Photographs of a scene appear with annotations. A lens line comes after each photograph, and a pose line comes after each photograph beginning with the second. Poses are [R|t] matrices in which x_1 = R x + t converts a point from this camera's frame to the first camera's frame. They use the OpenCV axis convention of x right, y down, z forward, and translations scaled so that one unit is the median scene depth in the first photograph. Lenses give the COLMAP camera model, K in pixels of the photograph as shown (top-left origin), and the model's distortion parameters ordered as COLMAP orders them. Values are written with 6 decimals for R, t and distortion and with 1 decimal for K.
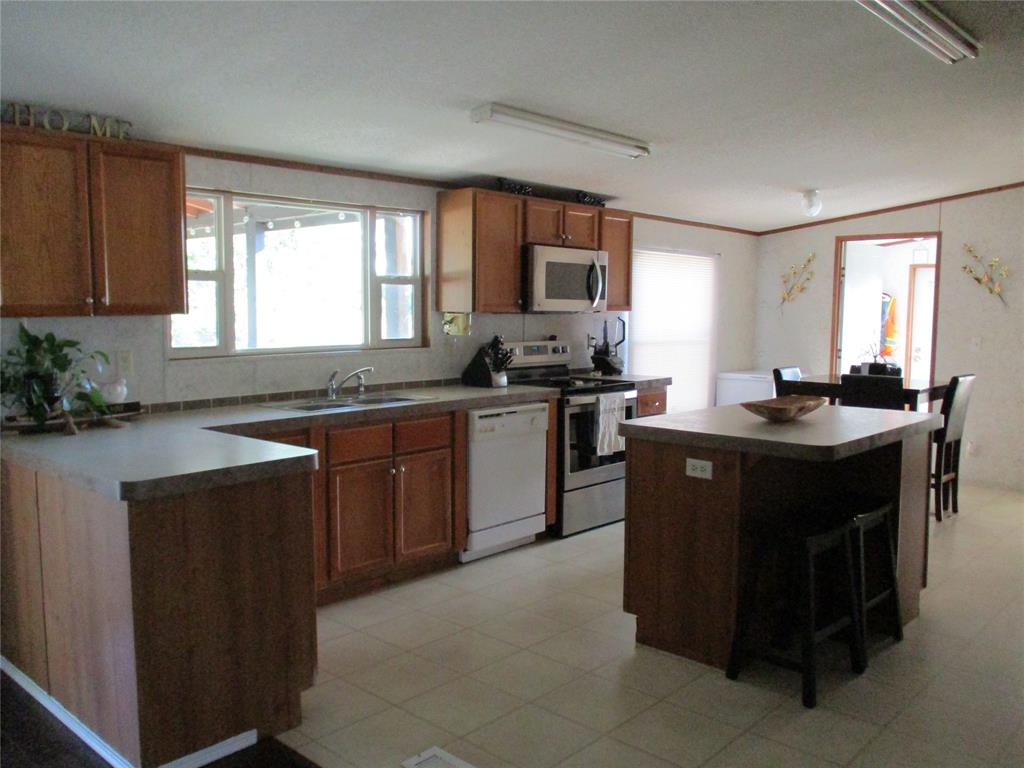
lens RADIAL K [[861.7, 0, 507.4], [0, 861.7, 384.2], [0, 0, 1]] dist [-0.008409, -0.015659]
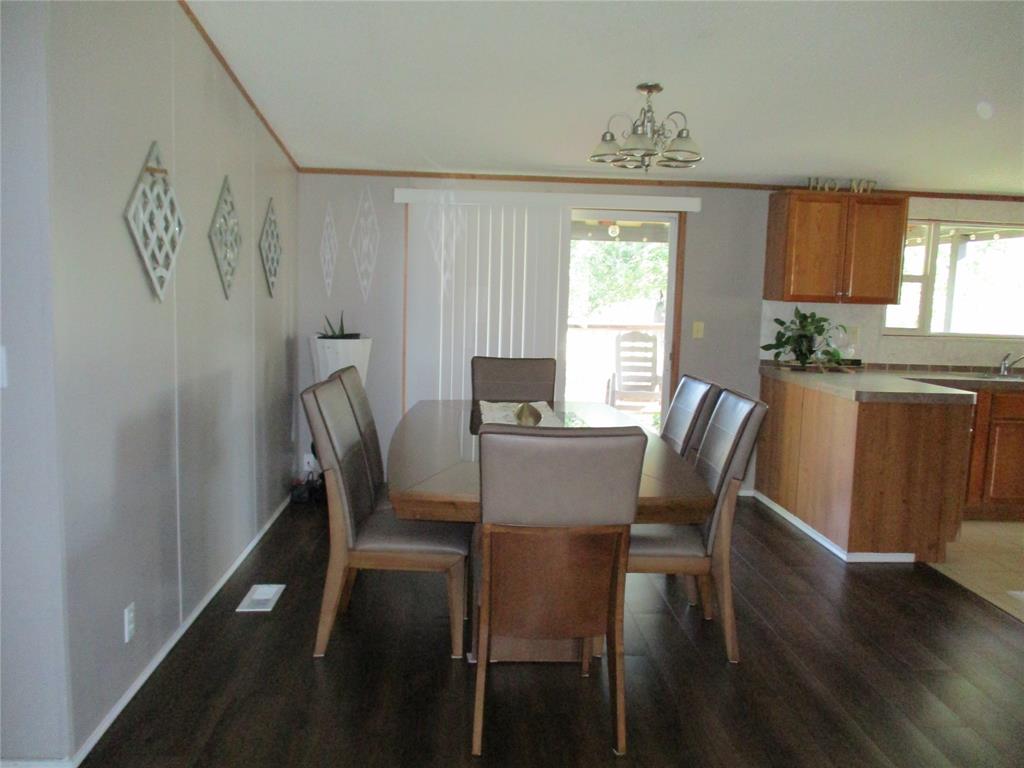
lens RADIAL K [[861.7, 0, 507.4], [0, 861.7, 384.2], [0, 0, 1]] dist [-0.008409, -0.015659]
pose [[0.718123, 0.100367, -0.688641, 0.170628], [-0.096670, 0.994338, 0.044113, 0.052387], [0.689170, 0.034892, 0.723760, -0.512123]]
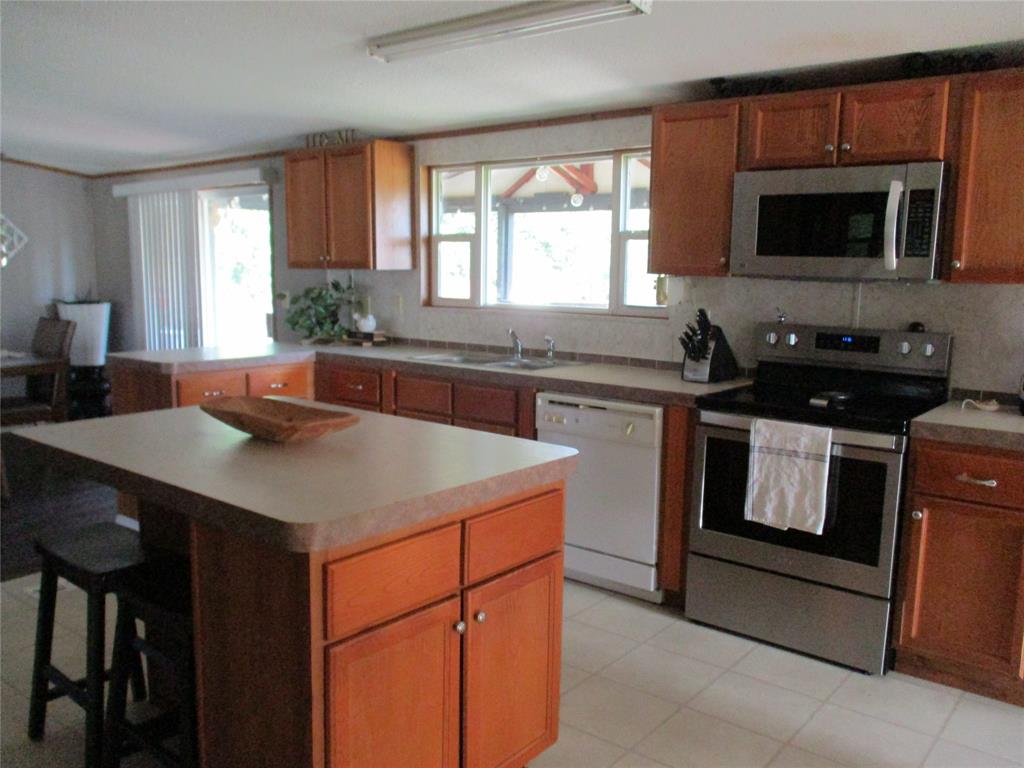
lens RADIAL K [[861.7, 0, 507.4], [0, 861.7, 384.2], [0, 0, 1]] dist [-0.008409, -0.015659]
pose [[0.071510, 0.136839, -0.988009, 0.871671], [-0.104100, 0.986159, 0.129049, -0.089849], [0.991993, 0.093623, 0.084765, 1.005760]]
